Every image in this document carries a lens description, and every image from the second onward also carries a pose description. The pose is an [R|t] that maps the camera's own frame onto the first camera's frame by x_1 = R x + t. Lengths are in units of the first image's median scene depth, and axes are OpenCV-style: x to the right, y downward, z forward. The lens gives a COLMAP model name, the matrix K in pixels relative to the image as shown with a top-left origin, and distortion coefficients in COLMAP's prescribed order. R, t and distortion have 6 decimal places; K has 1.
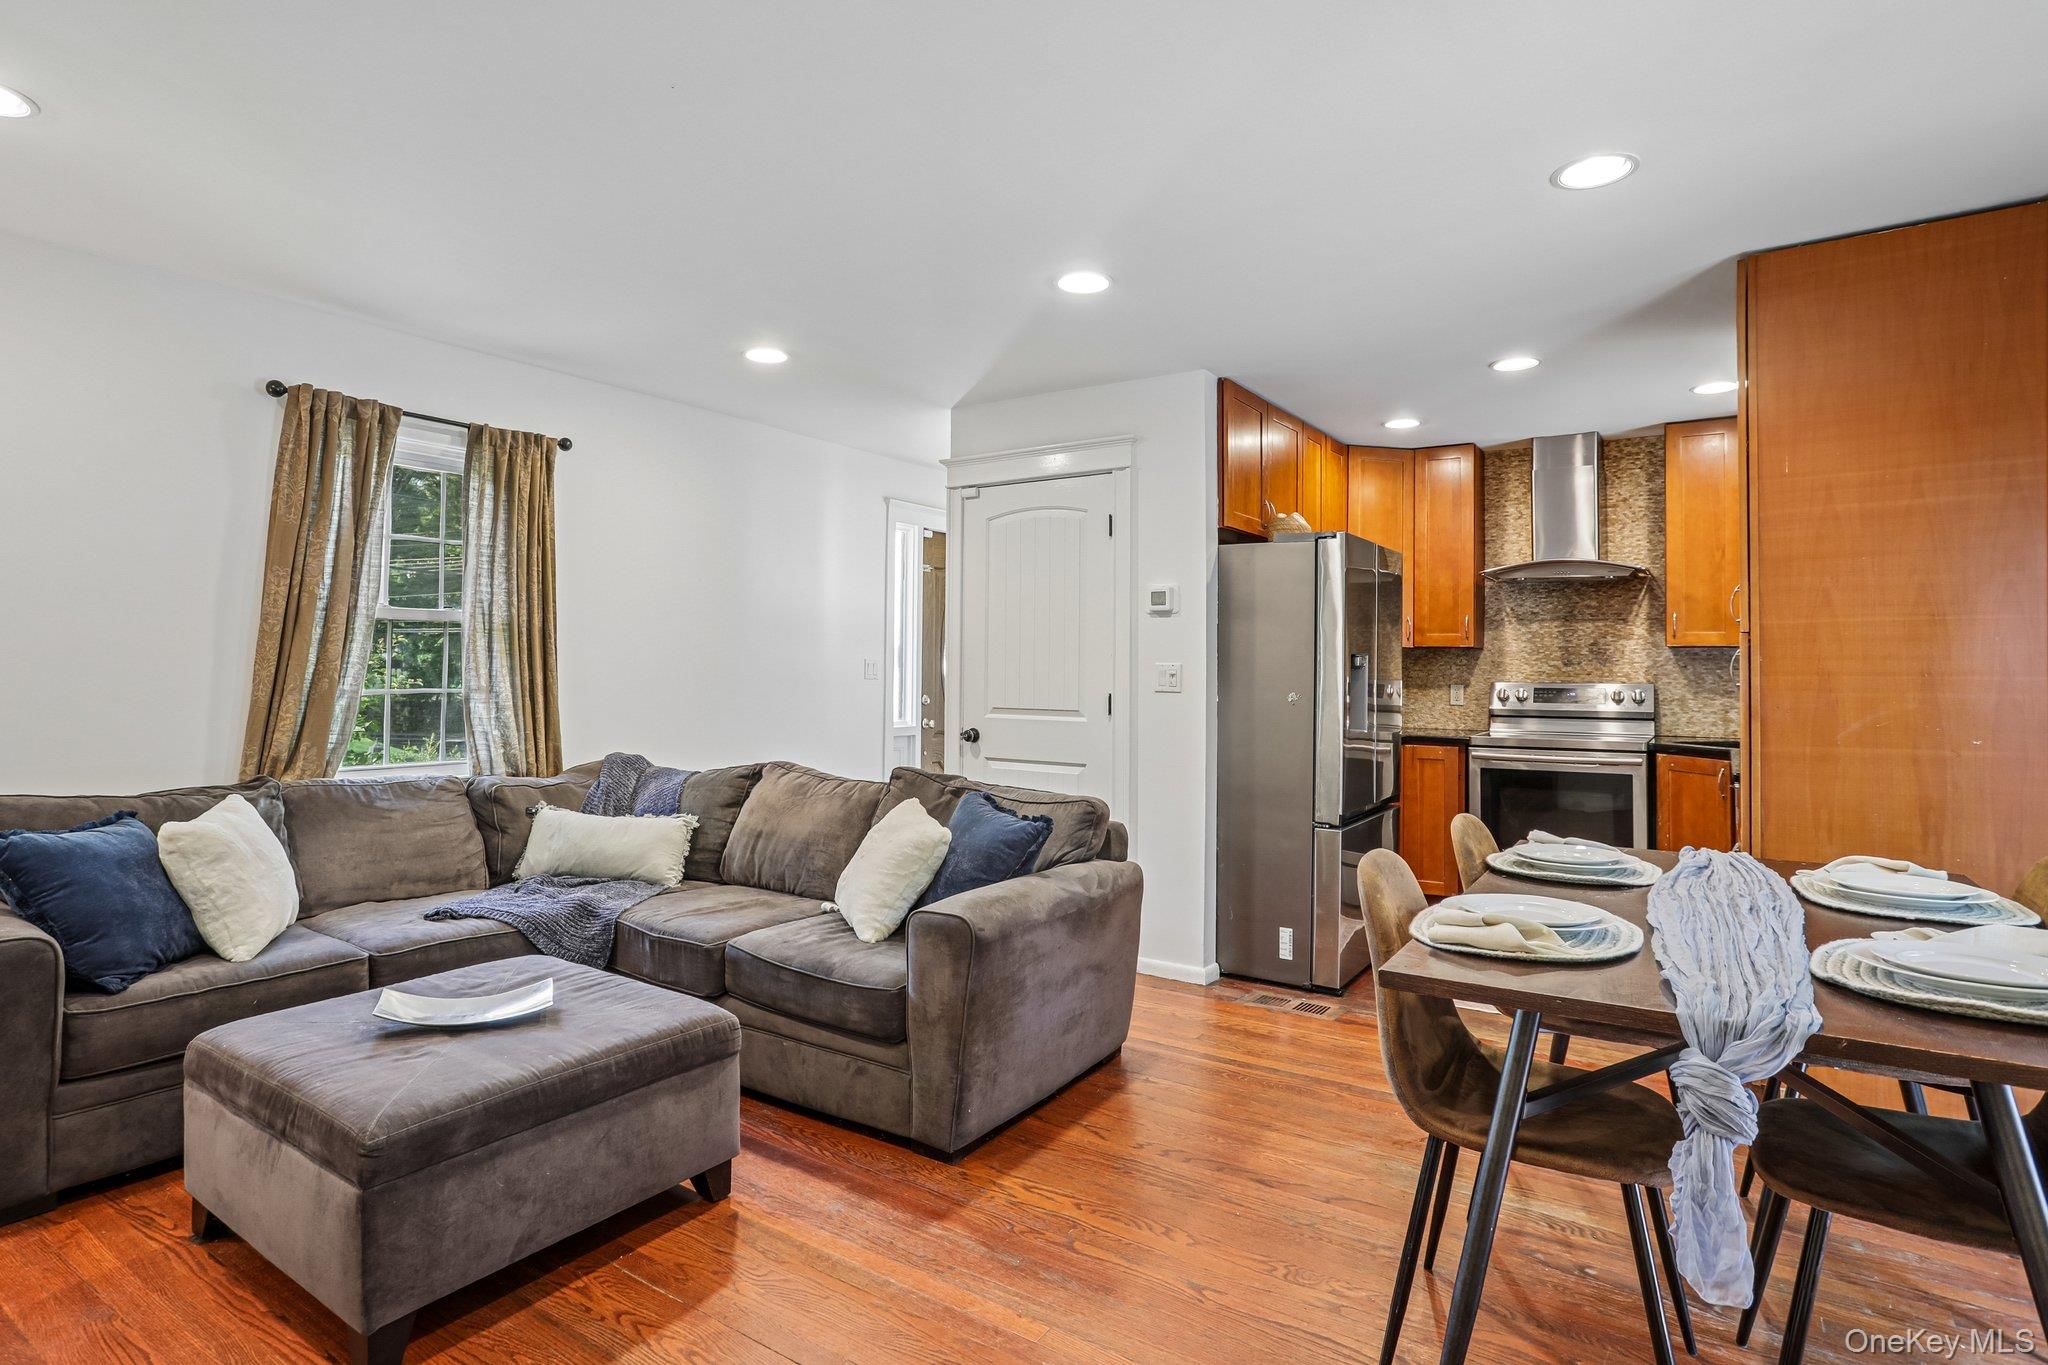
lens RADIAL K [[1052.7, 0, 988.6], [0, 1052.7, 644.3], [0, 0, 1]] dist [-0.057856, 0.036276]
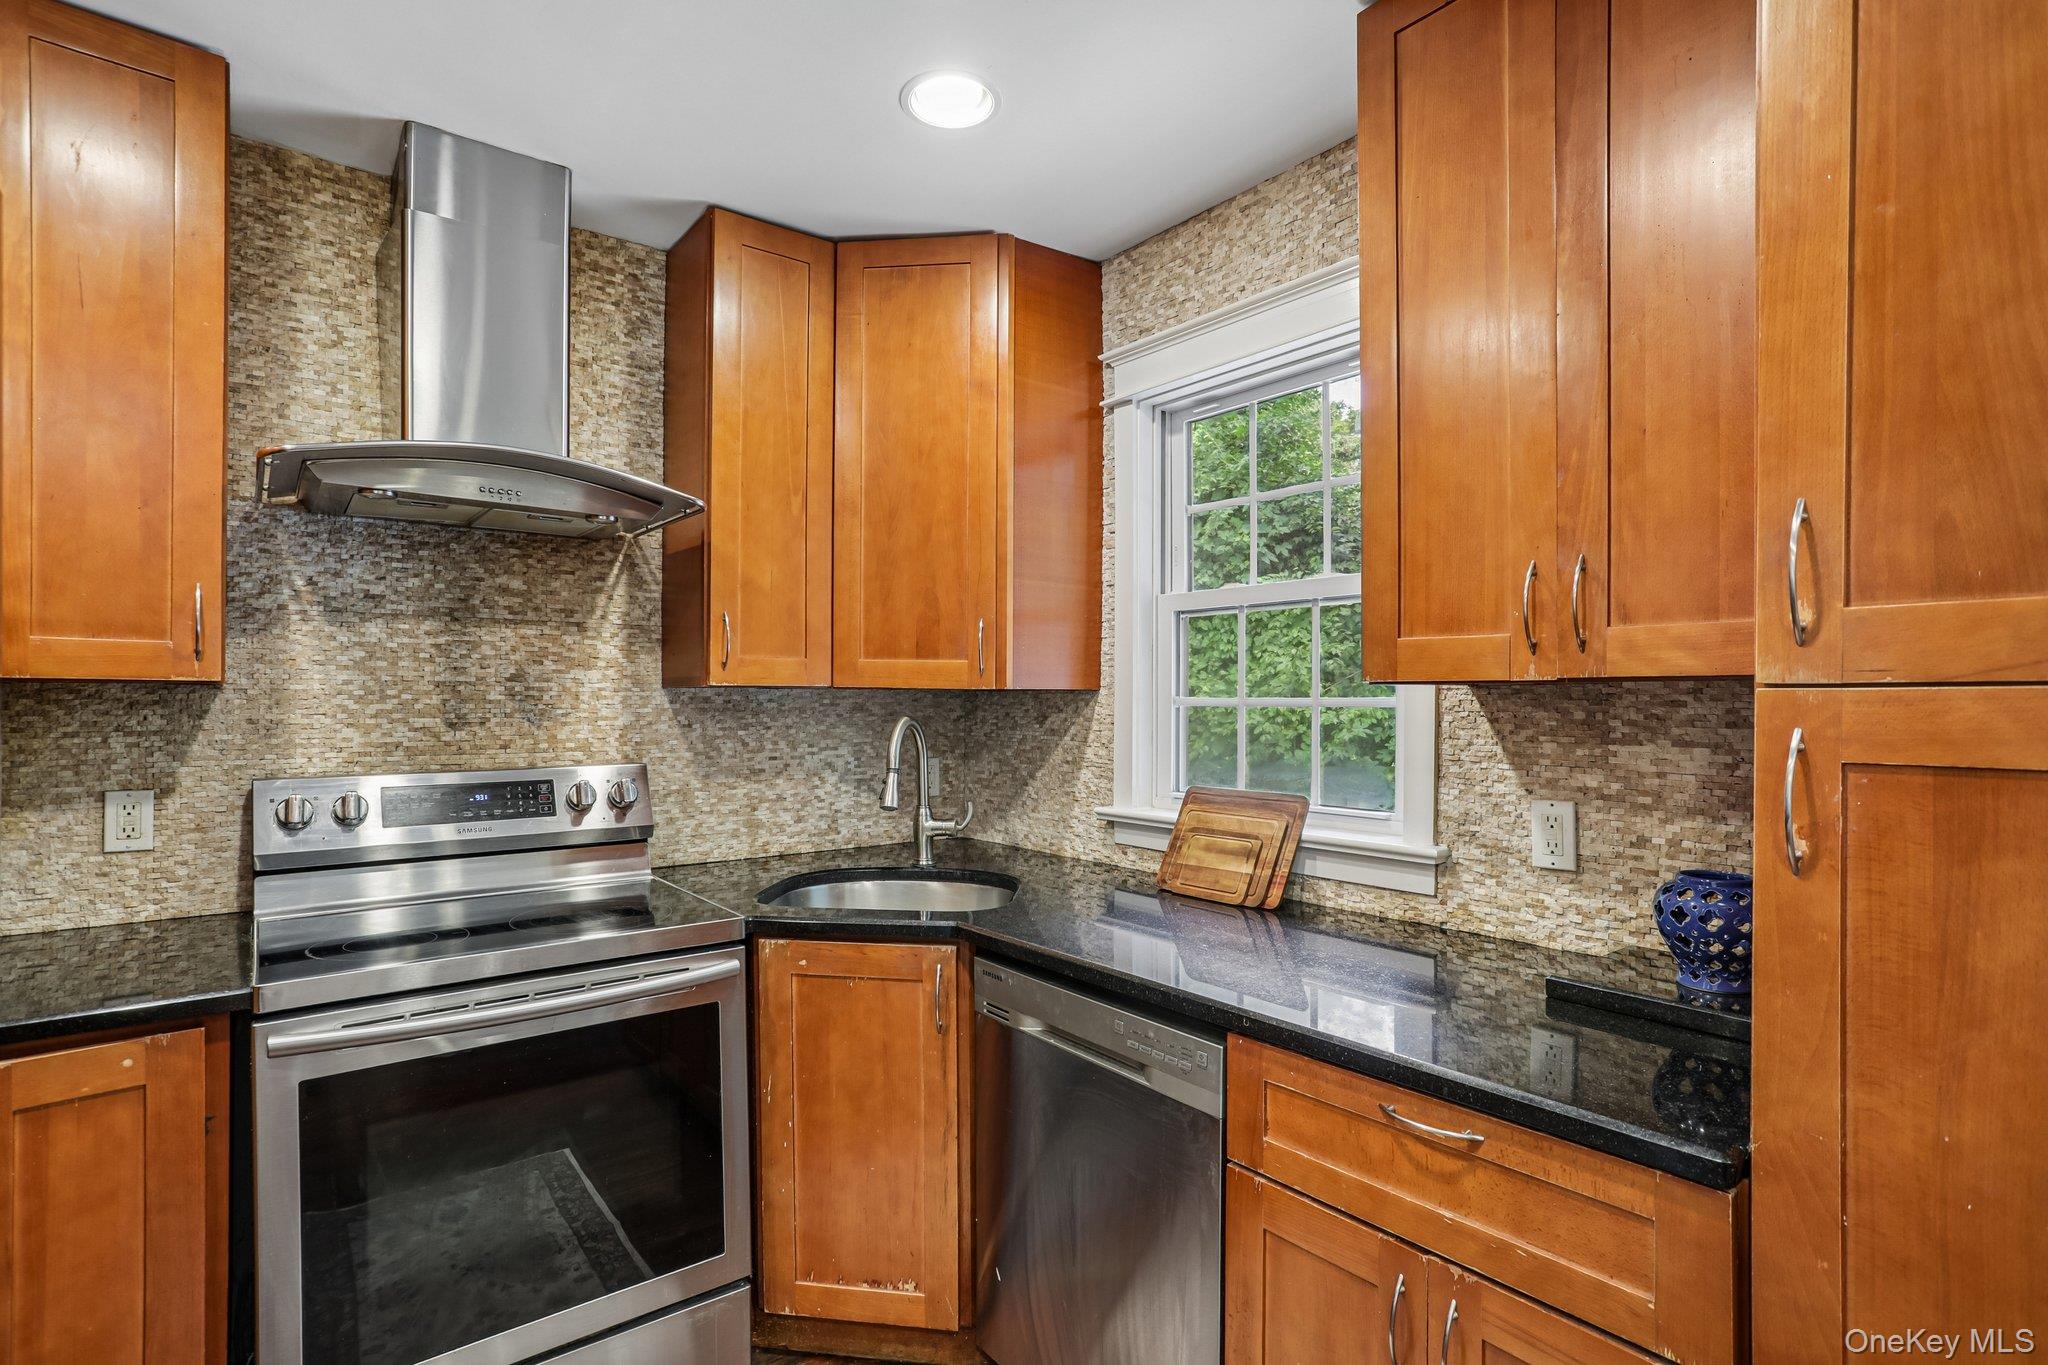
lens RADIAL K [[1000.1, 0, 995.9], [0, 1000.1, 704.5], [0, 0, 1]] dist [-0.065866, 0.042143]
pose [[0.299962, -0.015350, 0.953828, 0.434583], [-0.019346, 0.999567, 0.022170, -0.003218], [-0.953755, -0.025102, 0.299535, 1.193132]]
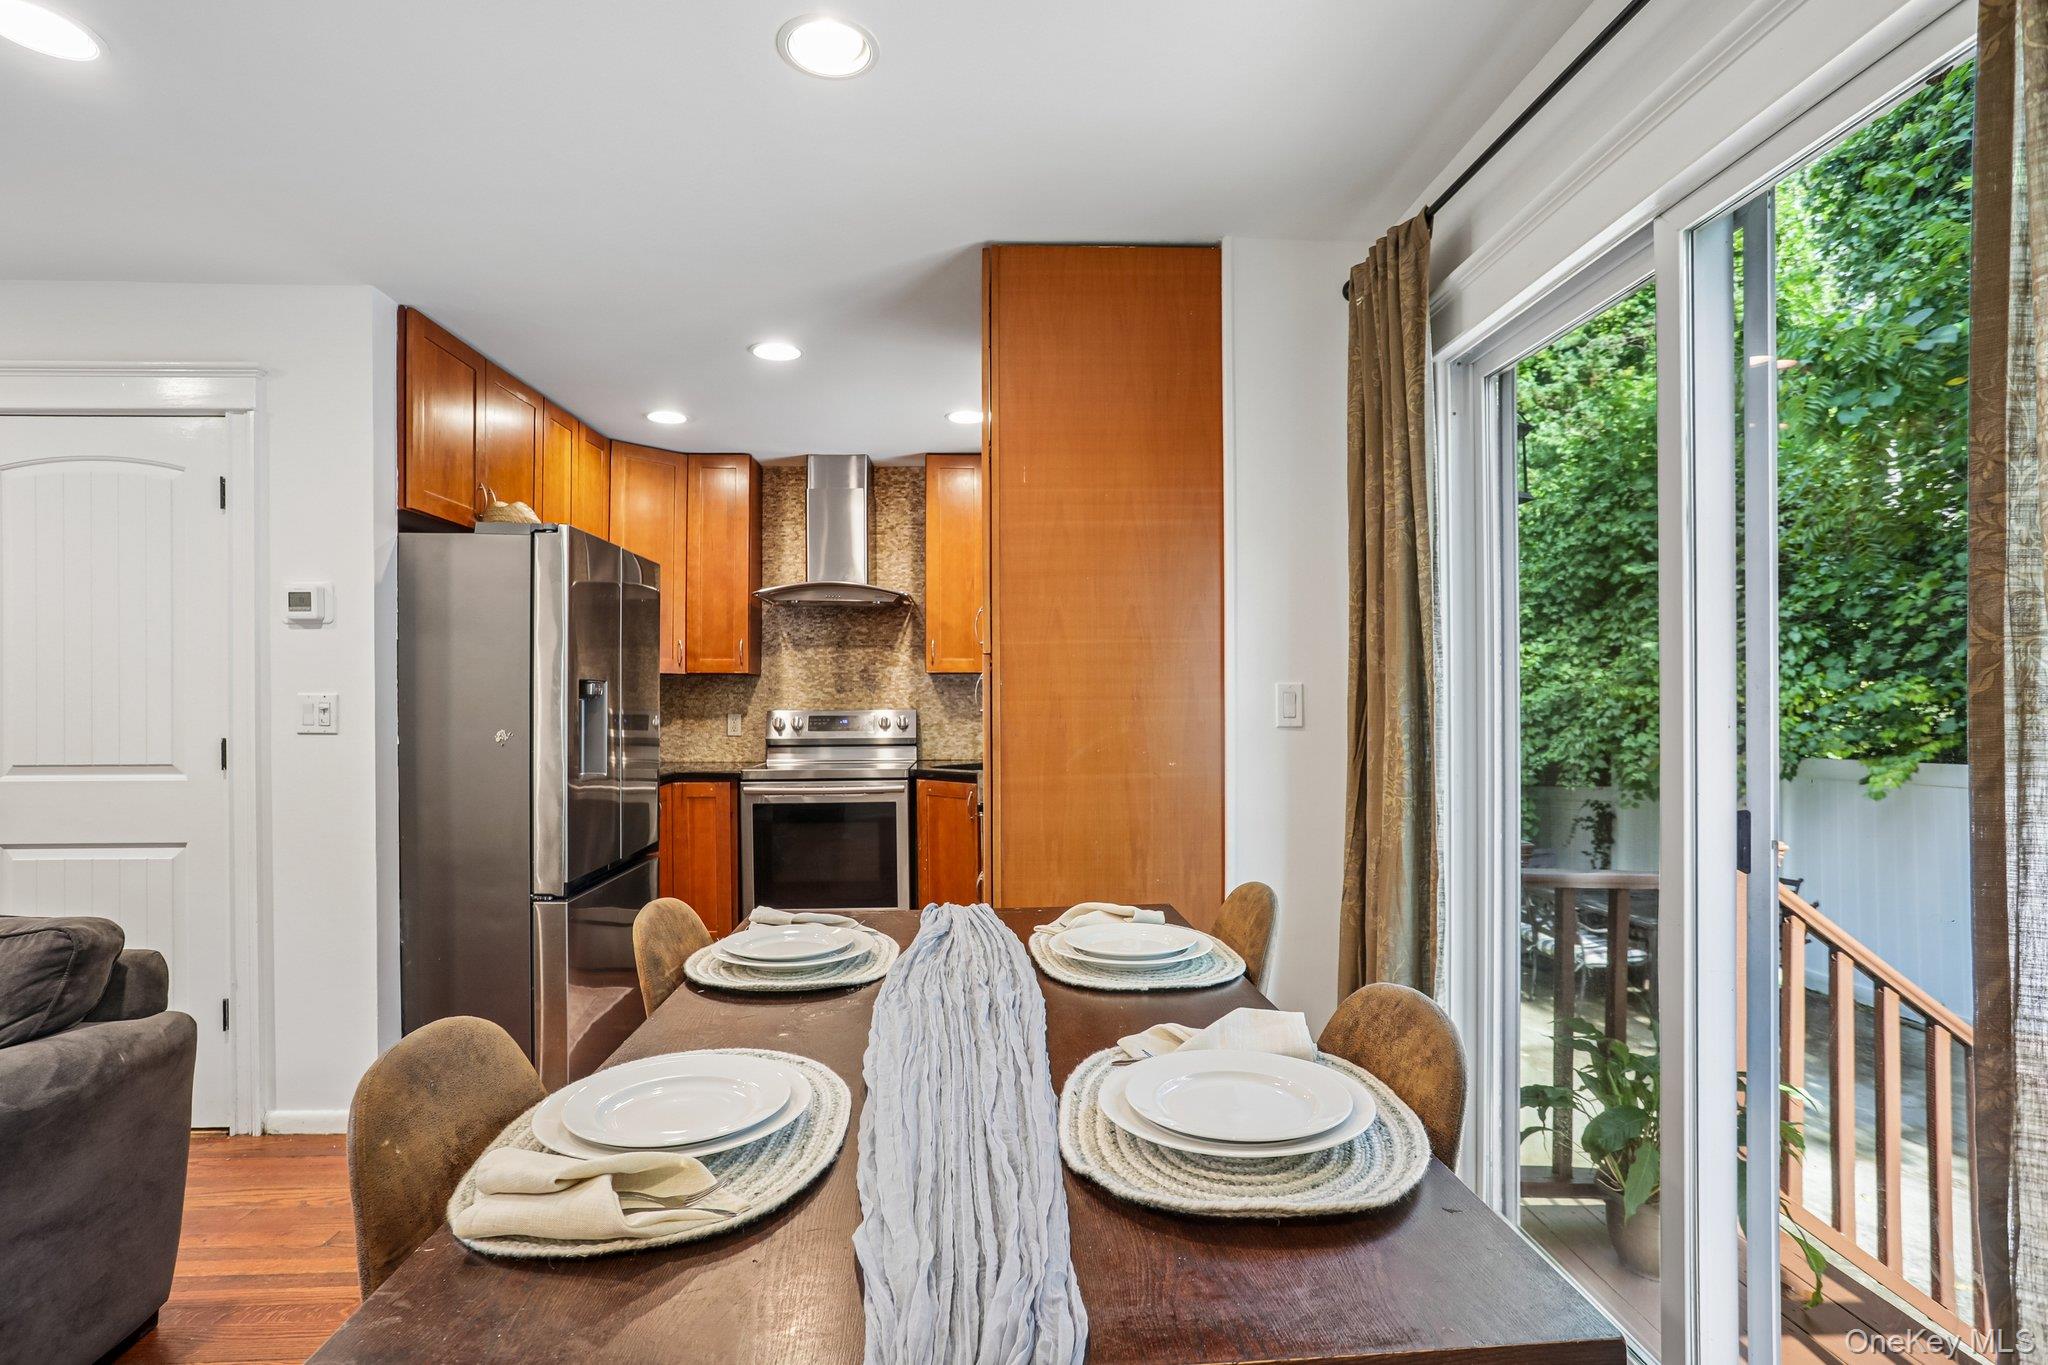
lens RADIAL K [[1000.1, 0, 995.9], [0, 1000.1, 704.5], [0, 0, 1]] dist [-0.065866, 0.042143]
pose [[0.804305, -0.015205, 0.594022, 0.201445], [-0.002506, 0.999577, 0.028979, 0.007348], [-0.594211, -0.024797, 0.803927, 0.266780]]
